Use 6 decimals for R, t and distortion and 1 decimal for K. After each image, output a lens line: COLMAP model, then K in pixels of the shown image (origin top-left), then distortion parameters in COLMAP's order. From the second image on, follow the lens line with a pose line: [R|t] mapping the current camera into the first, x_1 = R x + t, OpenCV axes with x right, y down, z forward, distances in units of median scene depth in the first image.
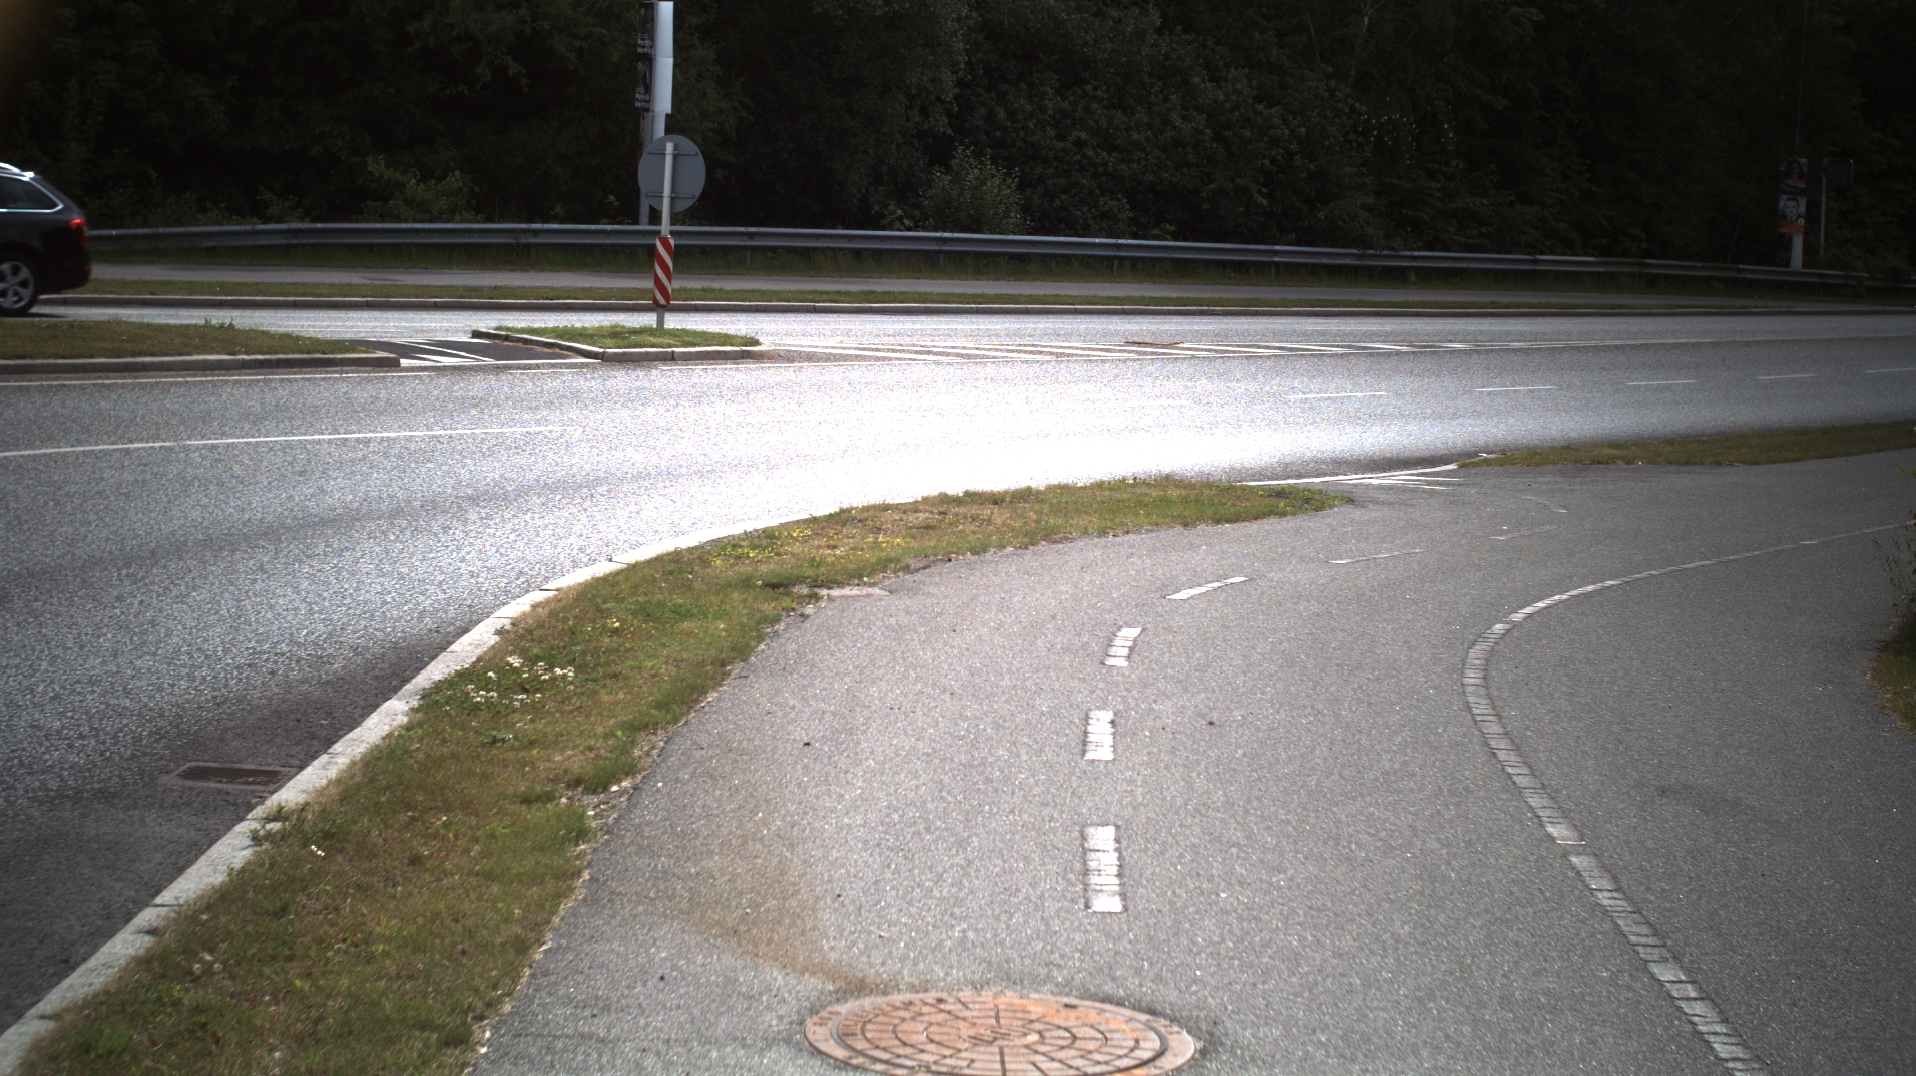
lens RADIAL K [[3386.4, 0, 989.2], [0, 3386.4, 541.8], [0, 0, 1]] dist [-0.307166, 0.449704]
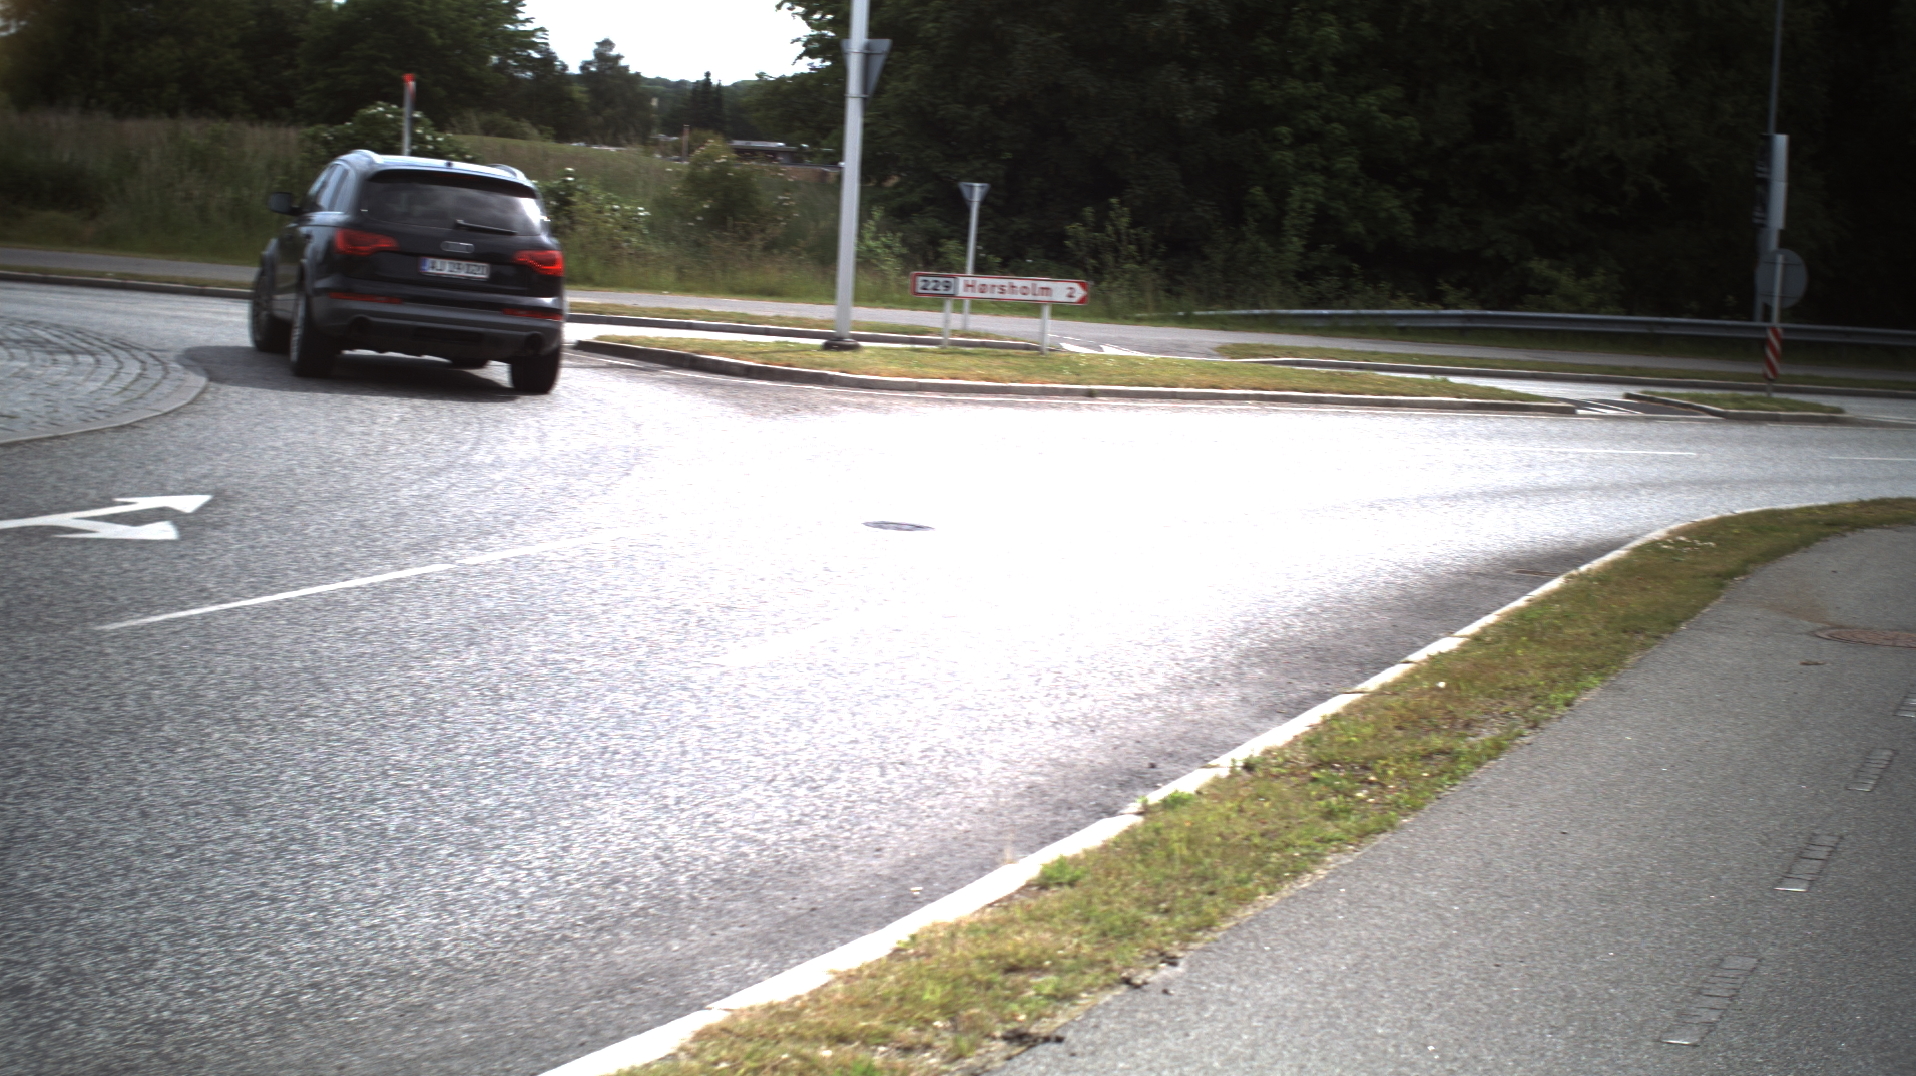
lens RADIAL K [[3386.4, 0, 989.2], [0, 3386.4, 541.8], [0, 0, 1]] dist [-0.307166, 0.449704]
pose [[0.946660, 0.039918, -0.319751, 0.018745], [-0.049389, 0.998547, -0.021562, 0.021106], [0.318425, 0.036204, 0.947256, -0.188188]]
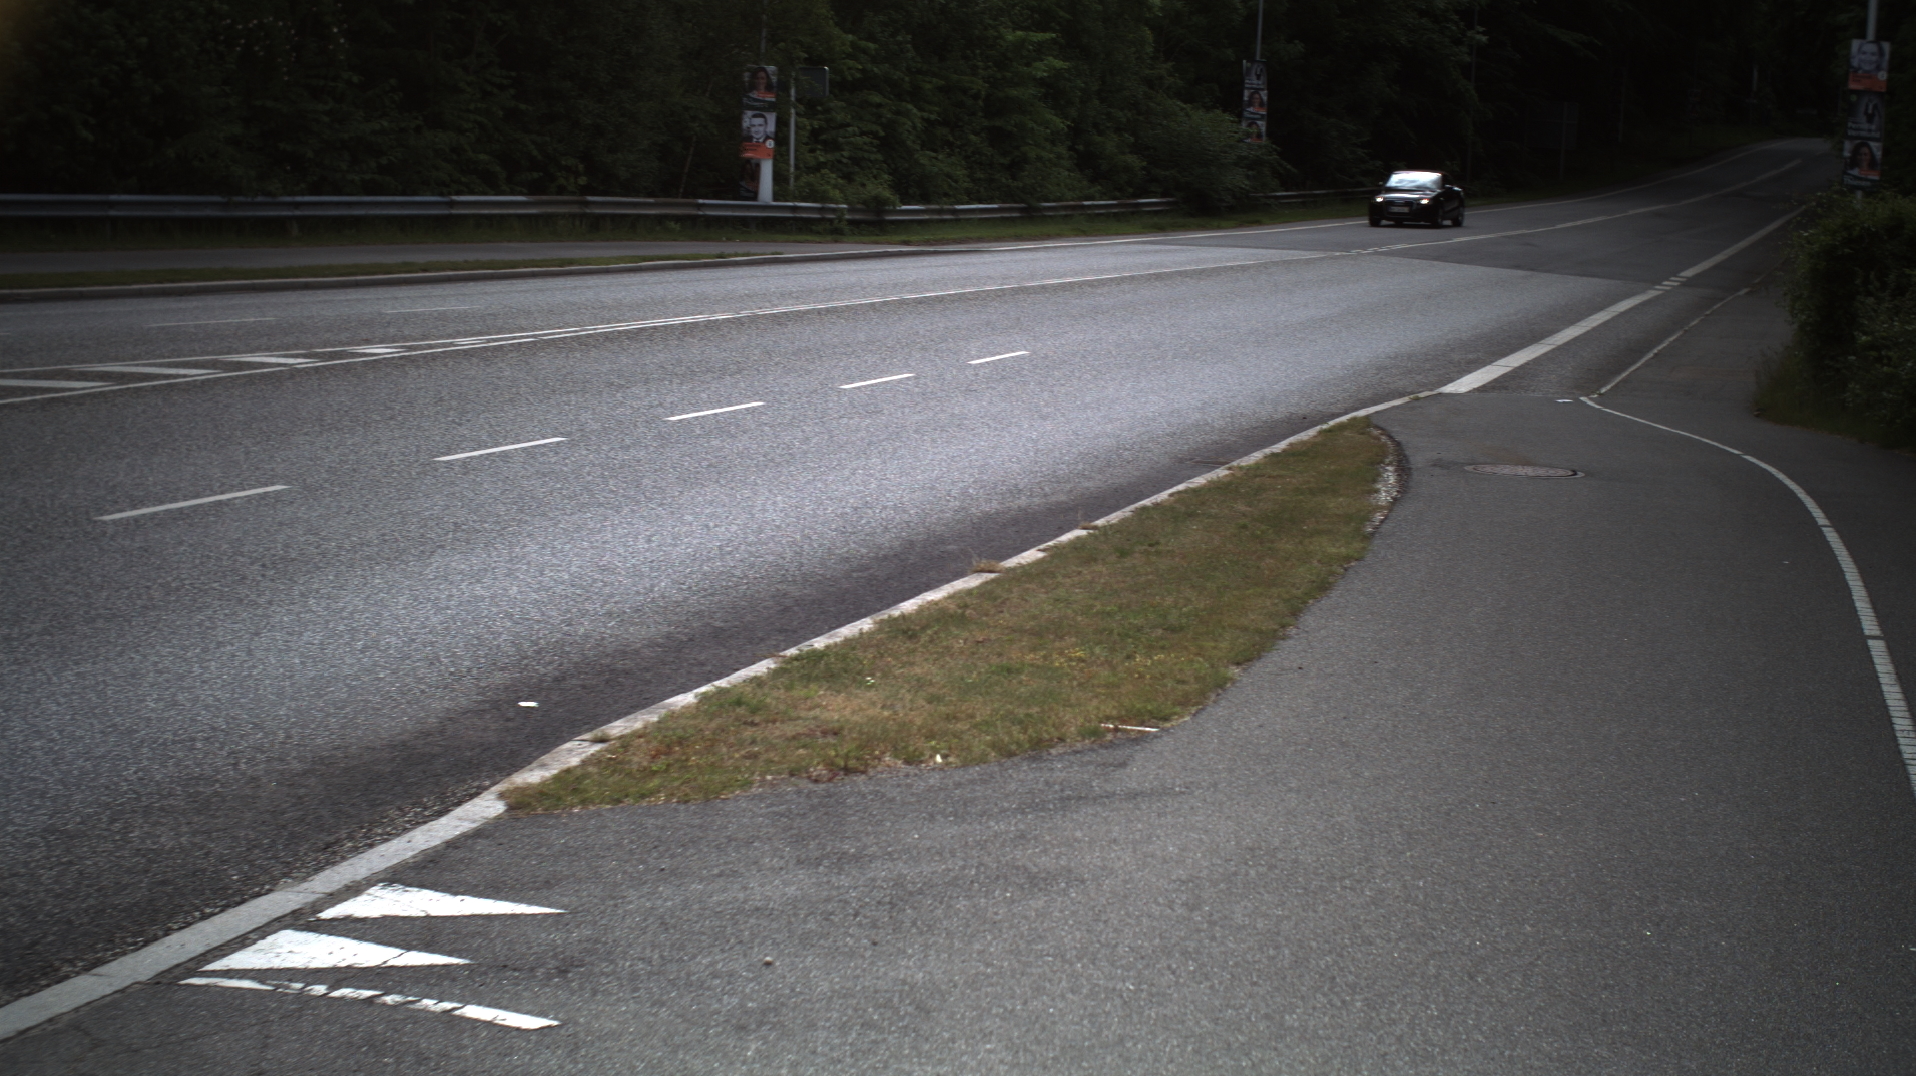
lens RADIAL K [[3386.4, 0, 989.2], [0, 3386.4, 541.8], [0, 0, 1]] dist [-0.307166, 0.449704]
pose [[0.944370, -0.043570, 0.325985, 0.030427], [0.036106, 0.998930, 0.028915, -0.029508], [-0.326896, -0.015537, 0.944933, 0.283870]]
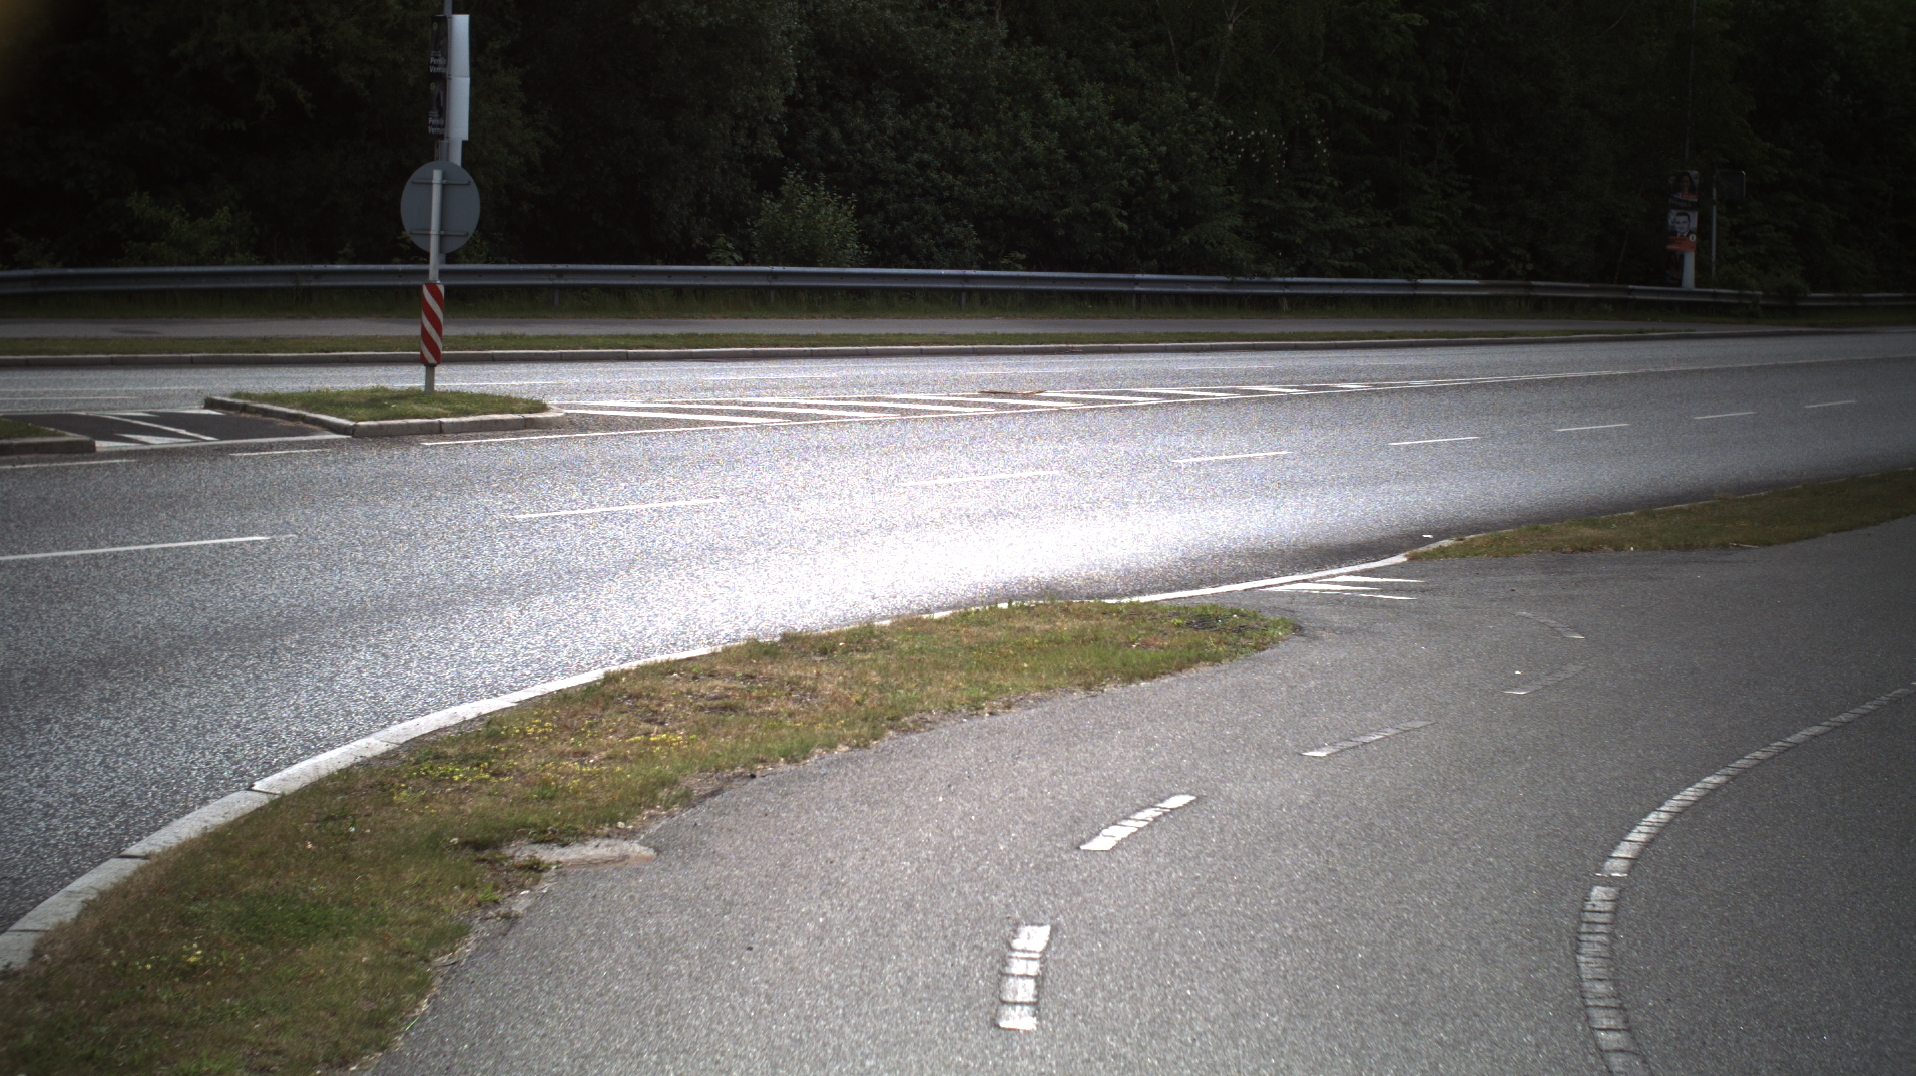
lens RADIAL K [[3386.4, 0, 989.2], [0, 3386.4, 541.8], [0, 0, 1]] dist [-0.307166, 0.449704]
pose [[0.998805, -0.017658, 0.045577, 0.001659], [0.017995, 0.999814, -0.006997, -0.010595], [-0.045445, 0.007809, 0.998936, 0.096068]]
